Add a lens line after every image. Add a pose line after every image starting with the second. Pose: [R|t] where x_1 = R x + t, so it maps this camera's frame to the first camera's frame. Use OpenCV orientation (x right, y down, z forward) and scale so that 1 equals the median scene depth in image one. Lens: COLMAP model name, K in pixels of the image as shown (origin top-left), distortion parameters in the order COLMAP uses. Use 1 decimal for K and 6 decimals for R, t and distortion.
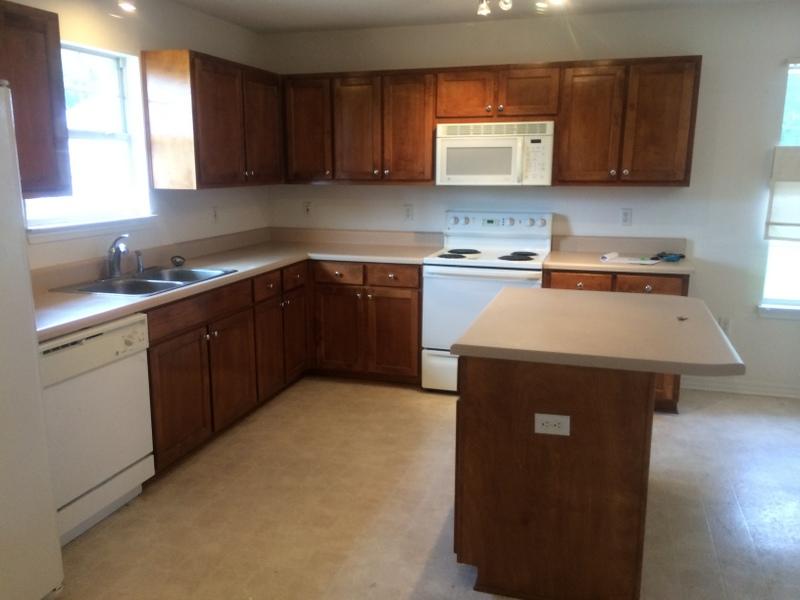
lens RADIAL K [[684.5, 0, 400.0], [0, 684.5, 300.0], [0, 0, 1]] dist [0.095800, -0.094332]
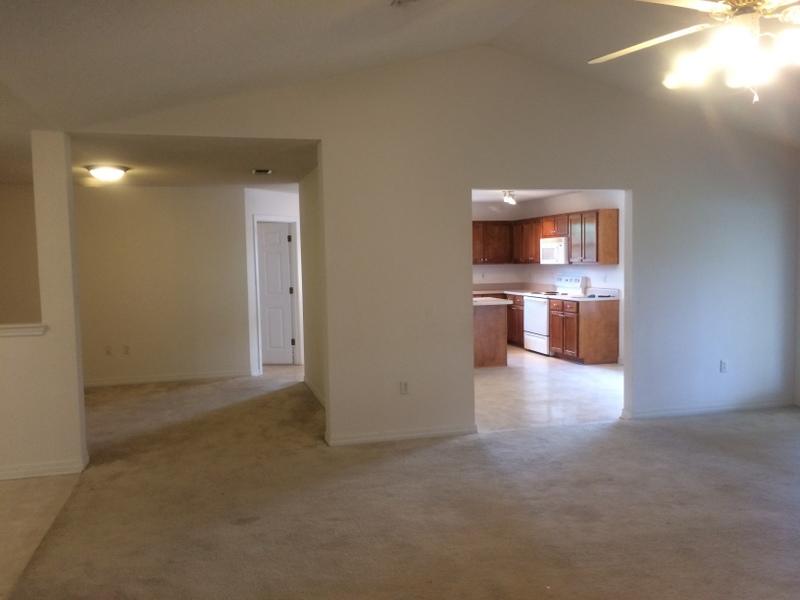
lens RADIAL K [[684.5, 0, 400.0], [0, 684.5, 300.0], [0, 0, 1]] dist [0.095800, -0.094332]
pose [[0.538257, 0.042561, -0.841705, 1.796214], [-0.150643, 0.987499, -0.046401, 0.138209], [0.829208, 0.151773, 0.537940, -0.657133]]
